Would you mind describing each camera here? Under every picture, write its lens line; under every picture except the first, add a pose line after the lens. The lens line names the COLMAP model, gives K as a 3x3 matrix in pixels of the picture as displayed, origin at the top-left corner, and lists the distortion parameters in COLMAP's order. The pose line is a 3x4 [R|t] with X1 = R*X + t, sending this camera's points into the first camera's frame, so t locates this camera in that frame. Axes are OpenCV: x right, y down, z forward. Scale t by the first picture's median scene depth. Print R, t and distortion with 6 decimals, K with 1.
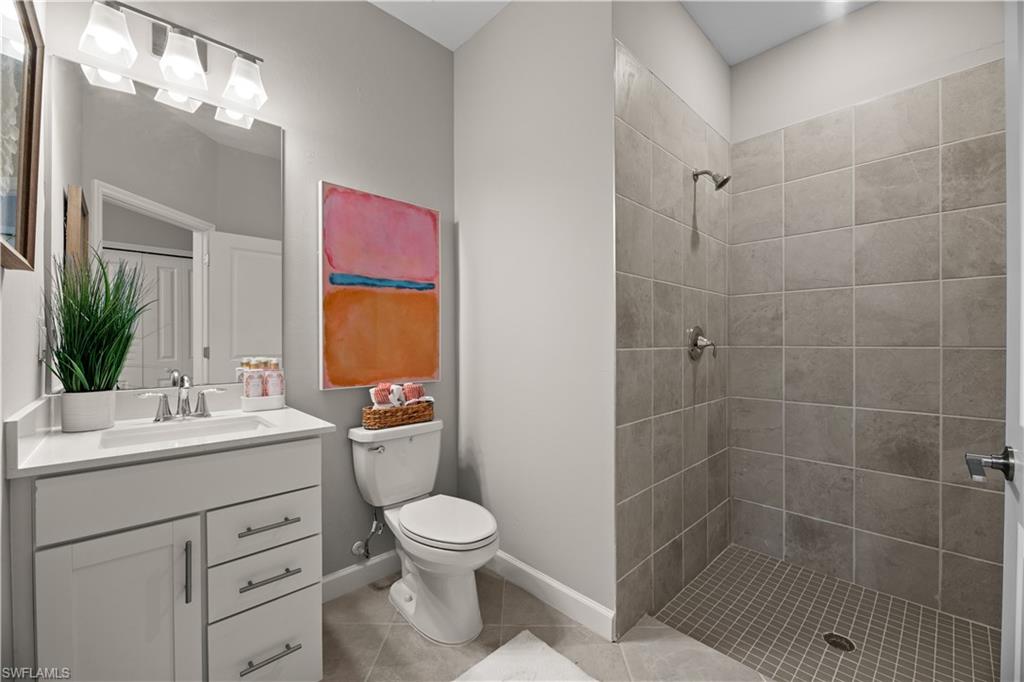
lens RADIAL K [[413.5, 0, 515.1], [0, 413.5, 345.0], [0, 0, 1]] dist [-0.001812, -0.002929]
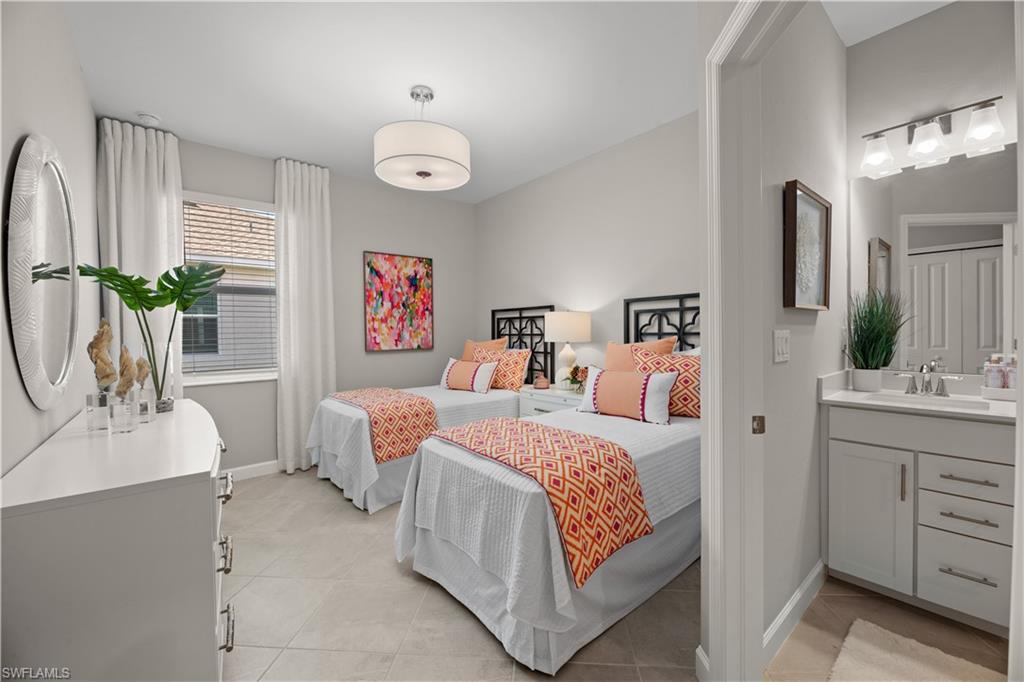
lens RADIAL K [[413.5, 0, 512.8], [0, 413.5, 337.4], [0, 0, 1]] dist [-0.001812, -0.002929]
pose [[-0.059216, 0.015949, -0.998118, 0.721393], [0.008390, 0.999845, 0.015479, -0.055199], [0.998210, -0.007458, -0.059340, -0.355101]]
